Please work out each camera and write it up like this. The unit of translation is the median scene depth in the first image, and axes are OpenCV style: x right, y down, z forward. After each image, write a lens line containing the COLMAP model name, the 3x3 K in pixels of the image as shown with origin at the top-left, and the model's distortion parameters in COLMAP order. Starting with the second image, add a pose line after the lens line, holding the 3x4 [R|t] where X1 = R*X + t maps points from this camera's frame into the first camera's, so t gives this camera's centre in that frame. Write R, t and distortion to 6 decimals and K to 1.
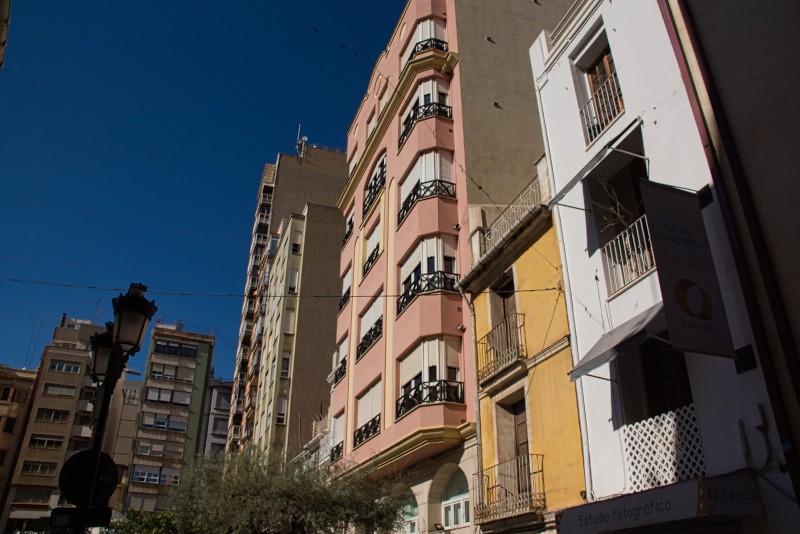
lens RADIAL K [[629.6, 0, 406.7], [0, 629.6, 264.1], [0, 0, 1]] dist [-0.186756, 0.143816]
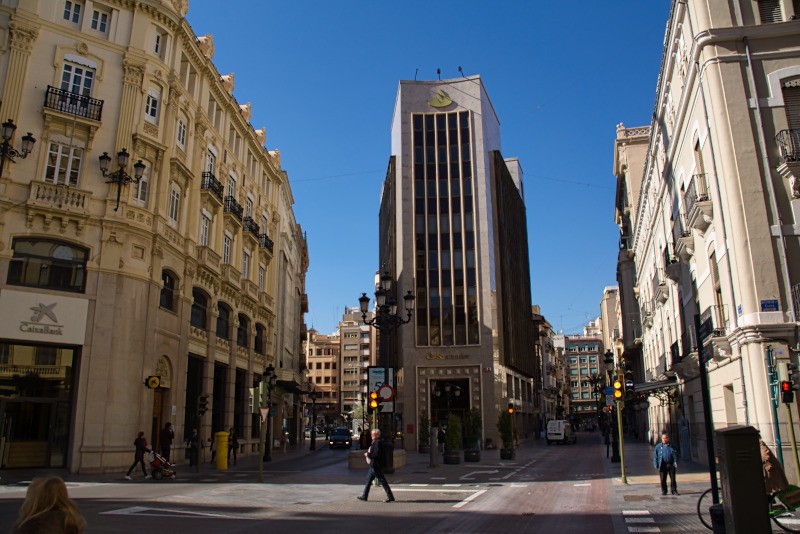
lens RADIAL K [[629.6, 0, 405.5], [0, 629.6, 269.5], [0, 0, 1]] dist [-0.186756, 0.143816]
pose [[0.868598, -0.135800, -0.476546, 0.660848], [0.243372, 0.954642, 0.171551, -0.373379], [0.431634, -0.264987, 0.862250, -0.729469]]
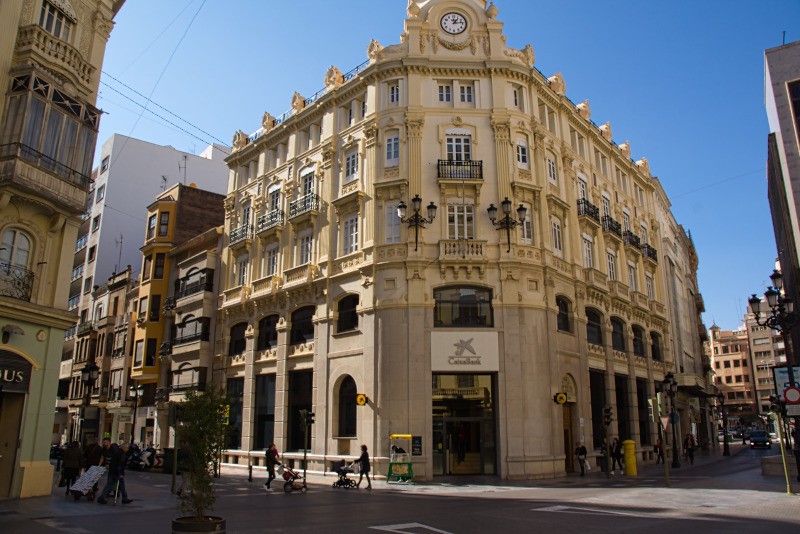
lens RADIAL K [[629.6, 0, 401.5], [0, 629.6, 269.7], [0, 0, 1]] dist [-0.186756, 0.143816]
pose [[0.408101, -0.244068, -0.879707, 0.681658], [0.427298, 0.902603, -0.052194, -0.382197], [0.806765, -0.354597, 0.472643, -0.744432]]
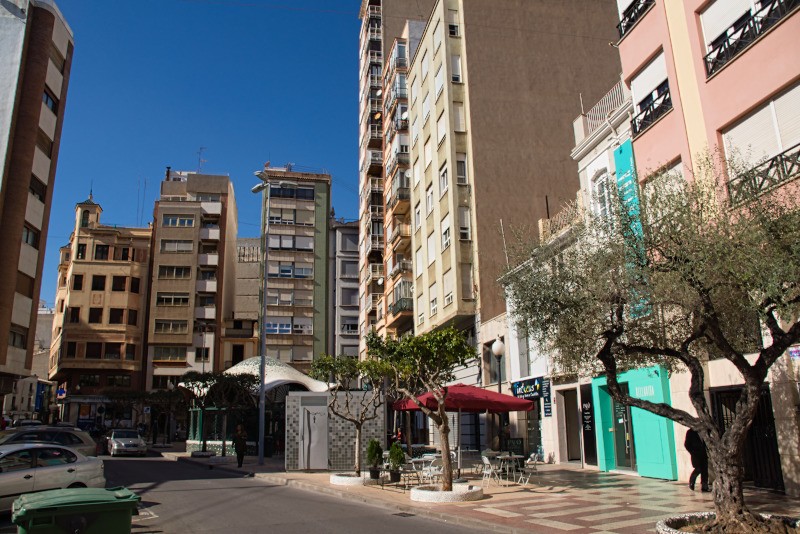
lens RADIAL K [[629.6, 0, 397.8], [0, 629.6, 268.6], [0, 0, 1]] dist [-0.186756, 0.143816]
pose [[0.987686, -0.060935, -0.144093, -0.099515], [0.093304, 0.968734, 0.229889, 0.054873], [0.125579, -0.240503, 0.962491, 0.102628]]
